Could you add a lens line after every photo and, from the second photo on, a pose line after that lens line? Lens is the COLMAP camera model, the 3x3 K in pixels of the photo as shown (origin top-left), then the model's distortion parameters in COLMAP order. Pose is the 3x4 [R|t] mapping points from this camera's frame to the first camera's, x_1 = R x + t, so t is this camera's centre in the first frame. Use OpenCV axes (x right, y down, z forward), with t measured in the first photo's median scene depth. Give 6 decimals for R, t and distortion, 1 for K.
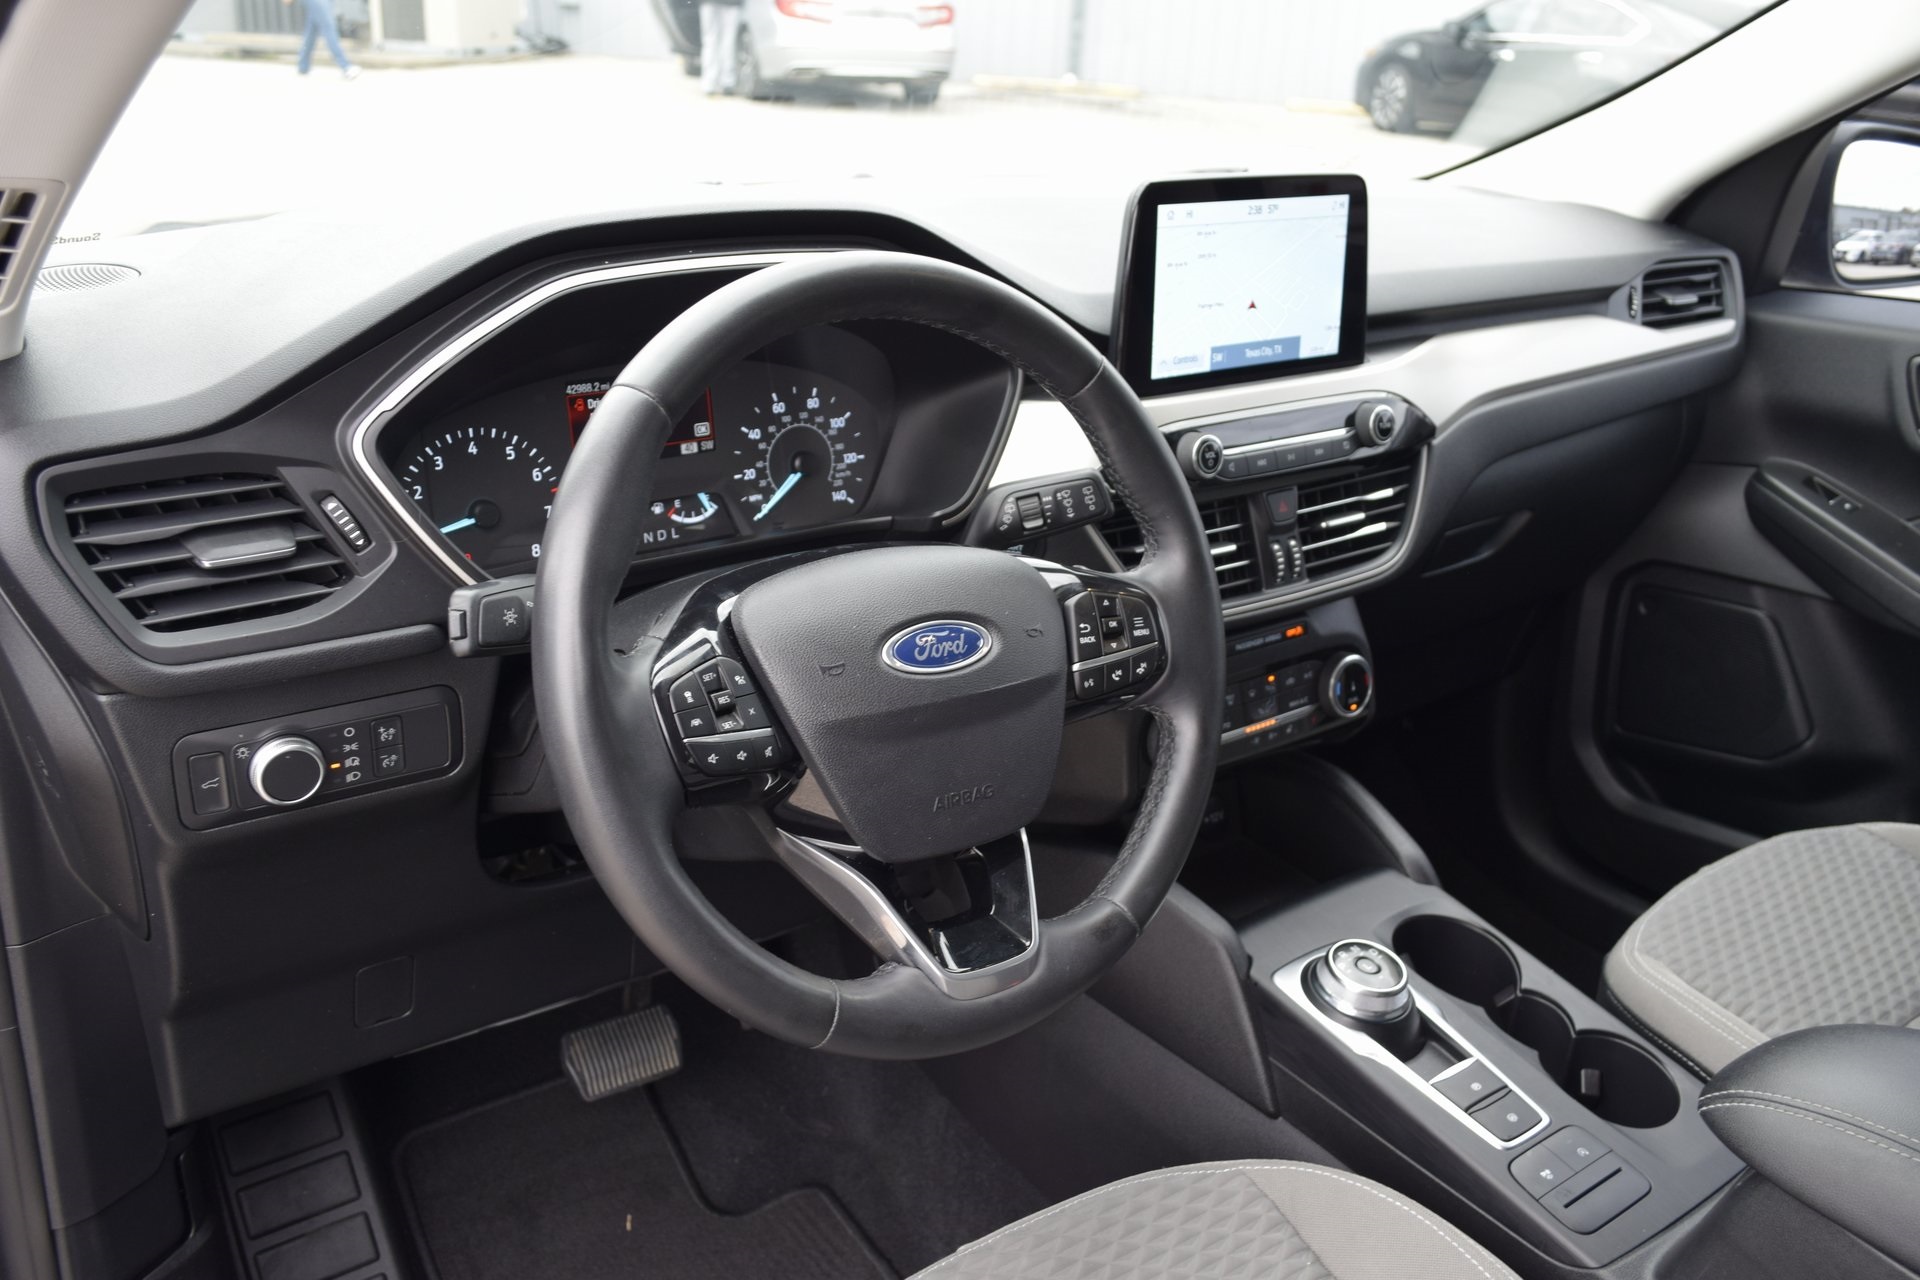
lens RADIAL K [[1727.9, 0, 960.0], [0, 1727.9, 640.0], [0, 0, 1]] dist [0.070354, 0.002171]
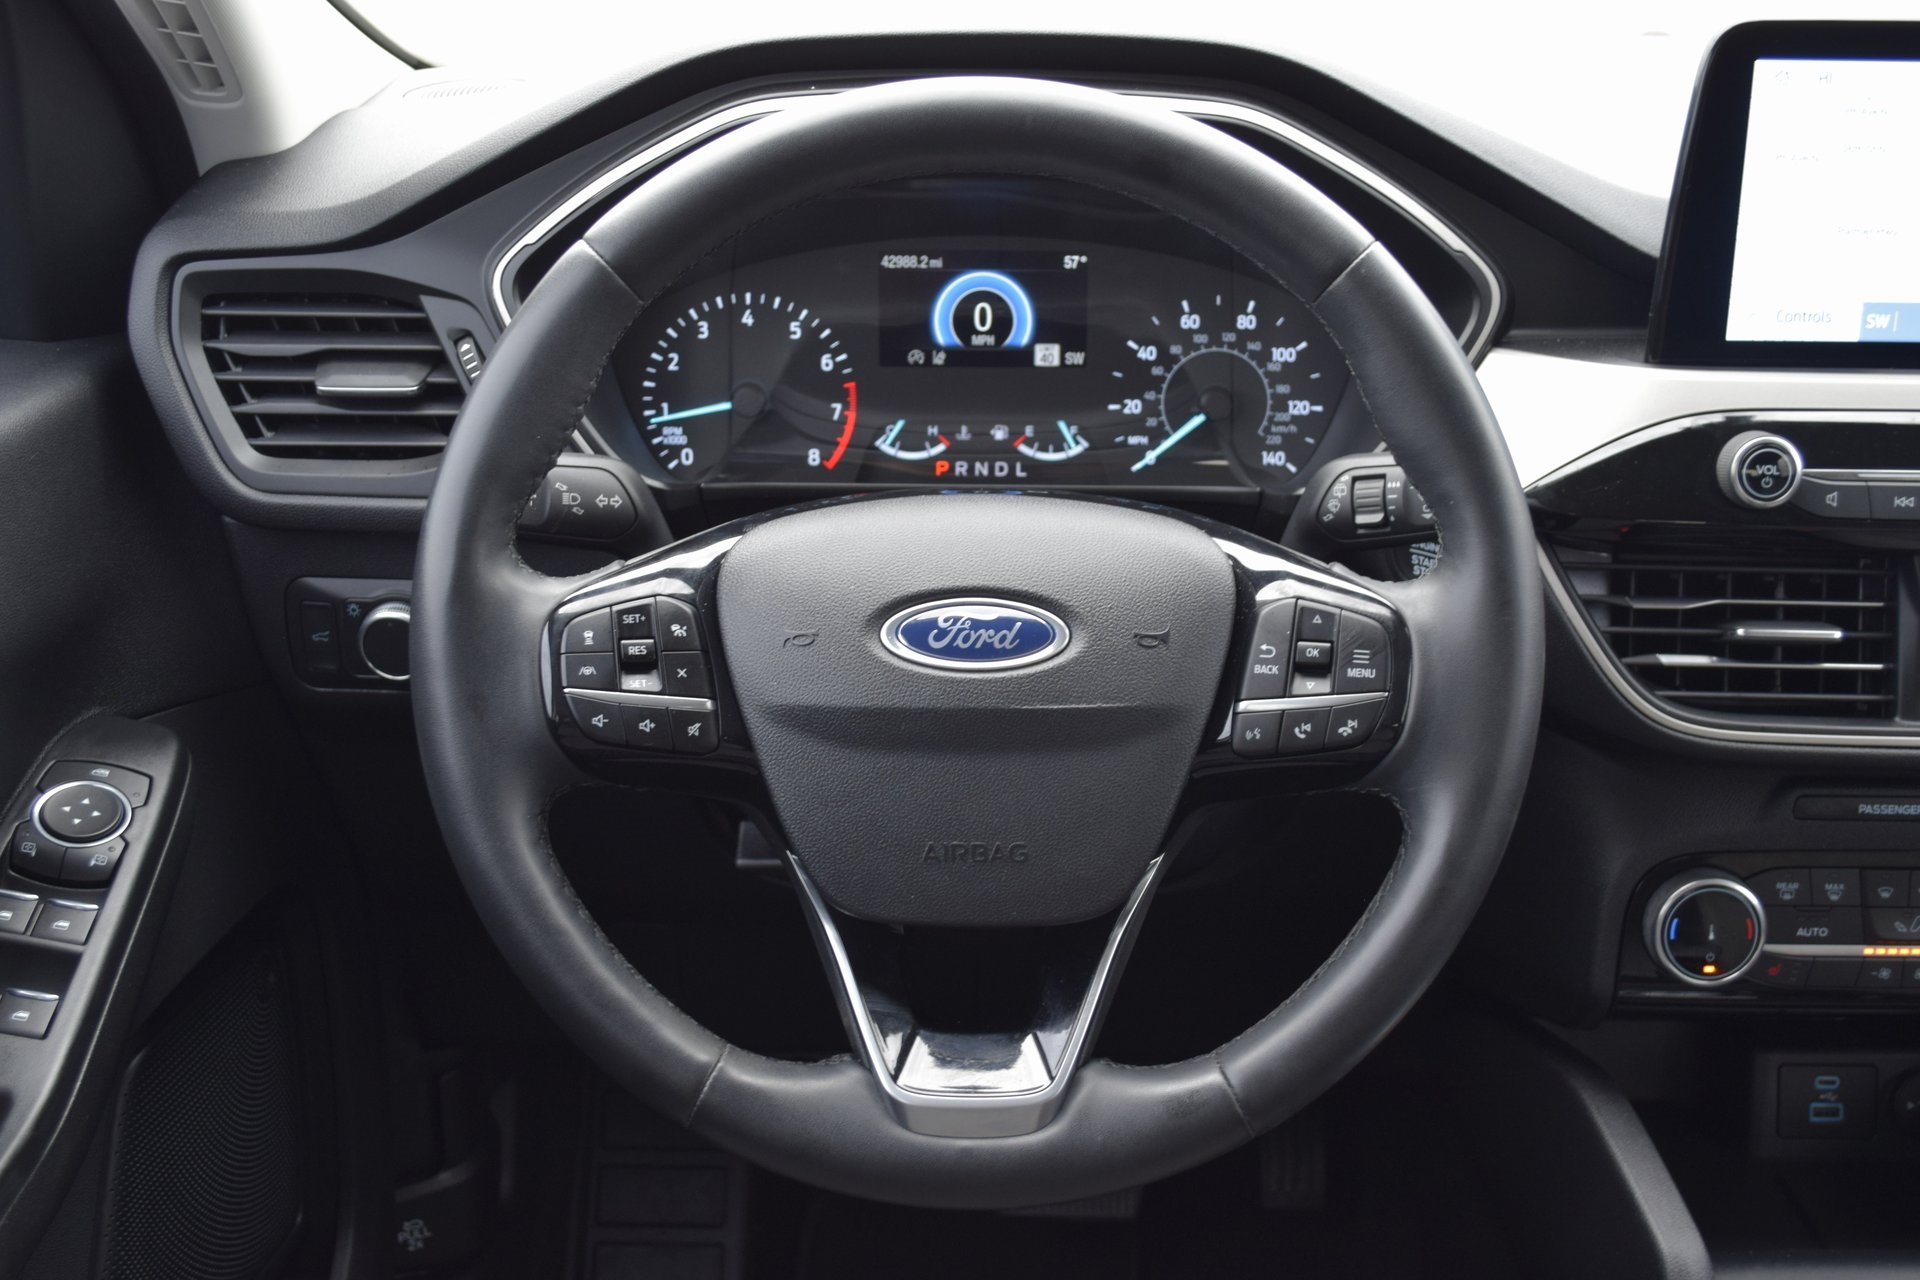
lens RADIAL K [[2365.6, 0, 960.0], [0, 2365.6, 640.0], [0, 0, 1]] dist [0.021589, 0.072570]
pose [[0.782501, 0.184317, -0.594742, 0.433499], [-0.203022, 0.978507, 0.036134, -0.021057], [0.588620, 0.092471, 0.803104, 0.167986]]
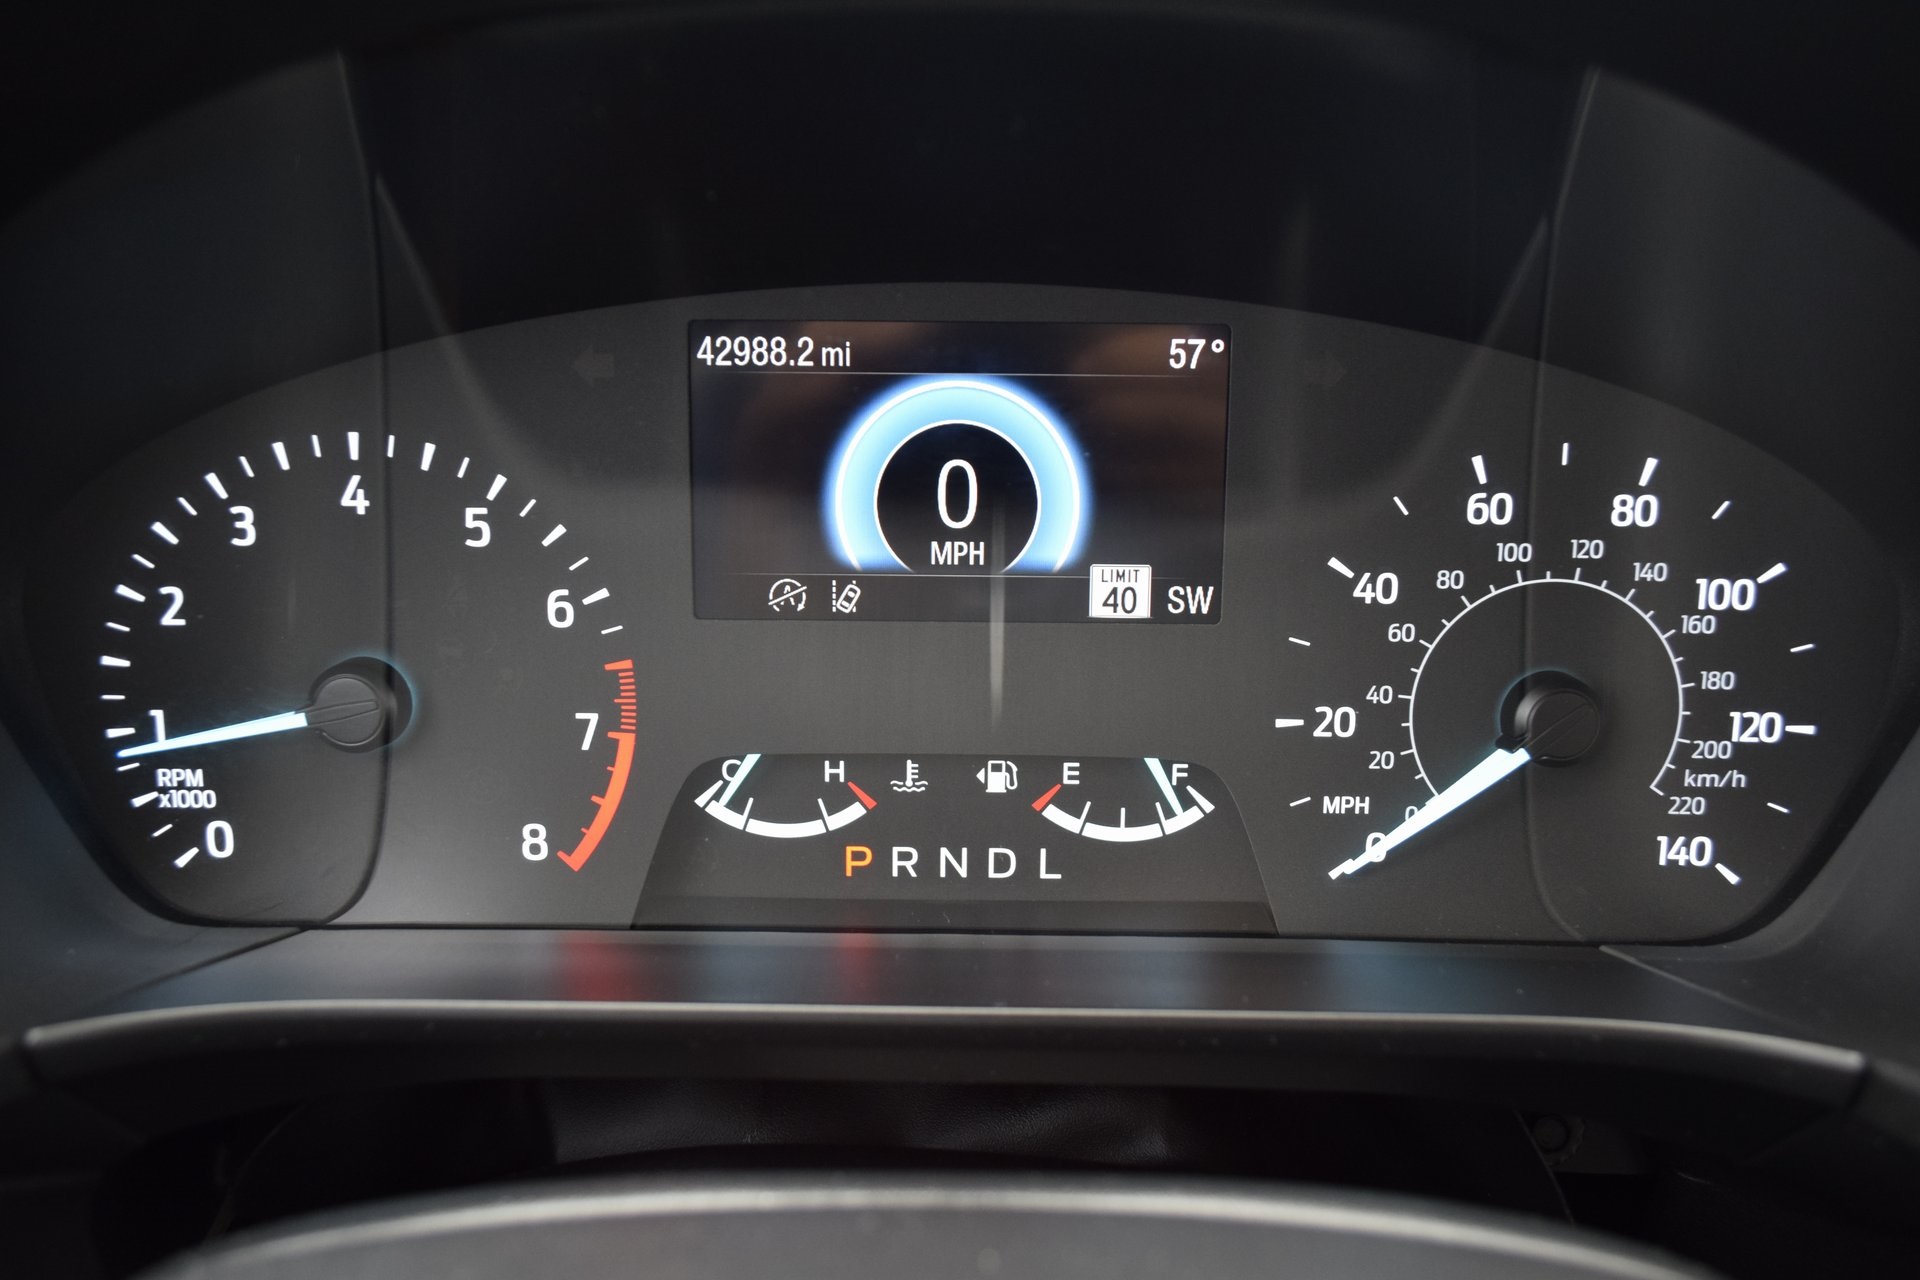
lens RADIAL K [[1446.9, 0, 960.0], [0, 1446.9, 640.0], [0, 0, 1]] dist [-0.013446, -0.007506]
pose [[0.785840, 0.160602, -0.597212, -0.029491], [-0.205942, 0.978533, -0.007842, -0.094820], [0.583133, 0.129154, 0.802045, 0.772737]]
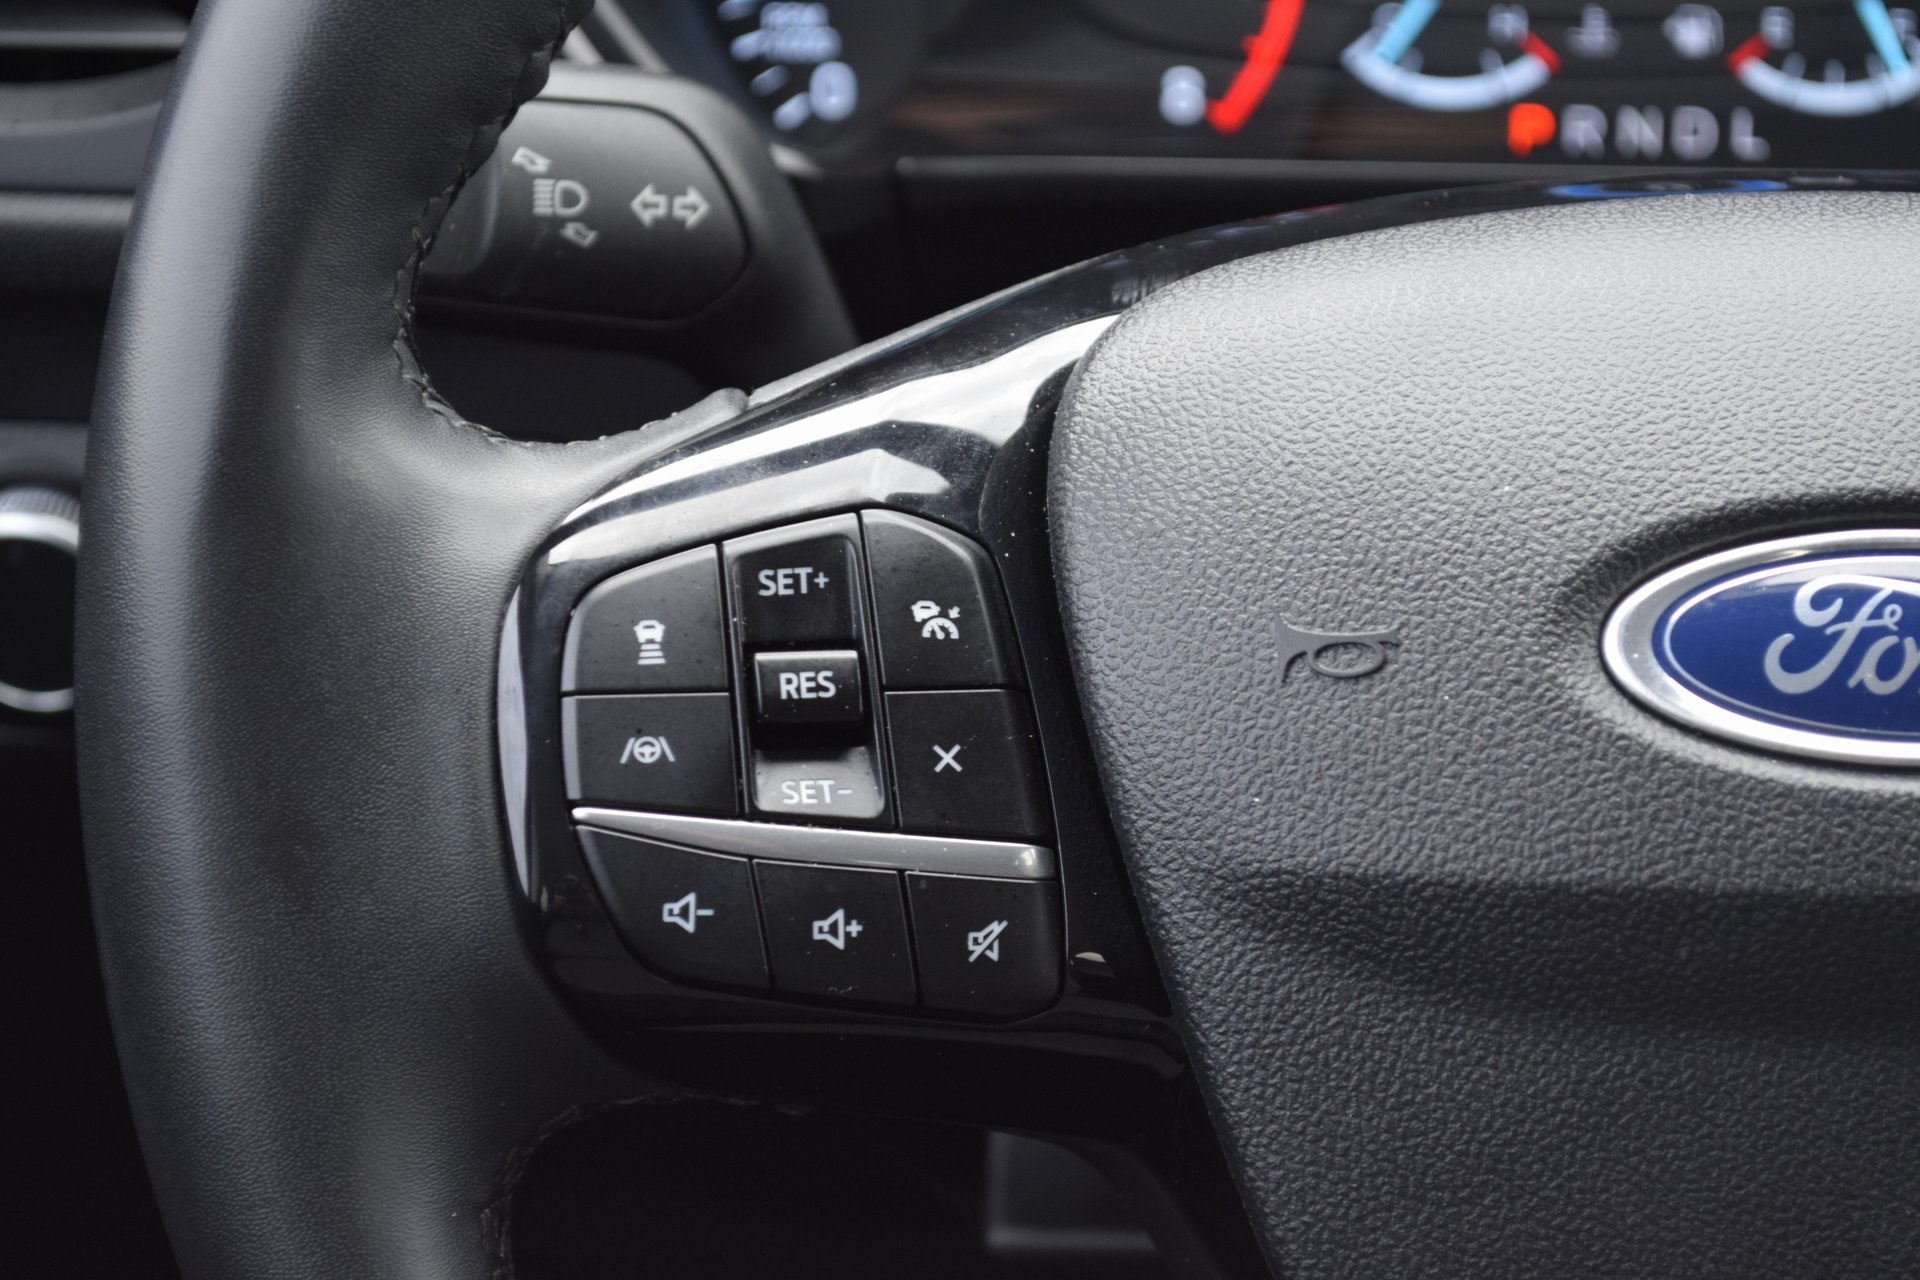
lens RADIAL K [[4517.1, 0, 960.0], [0, 4517.1, 640.0], [0, 0, 1]] dist [0.021052, 0.107219]
pose [[0.760166, 0.212124, -0.614126, 0.192044], [-0.212186, 0.974429, 0.073932, -0.010381], [0.614105, 0.074109, 0.785737, 0.369772]]
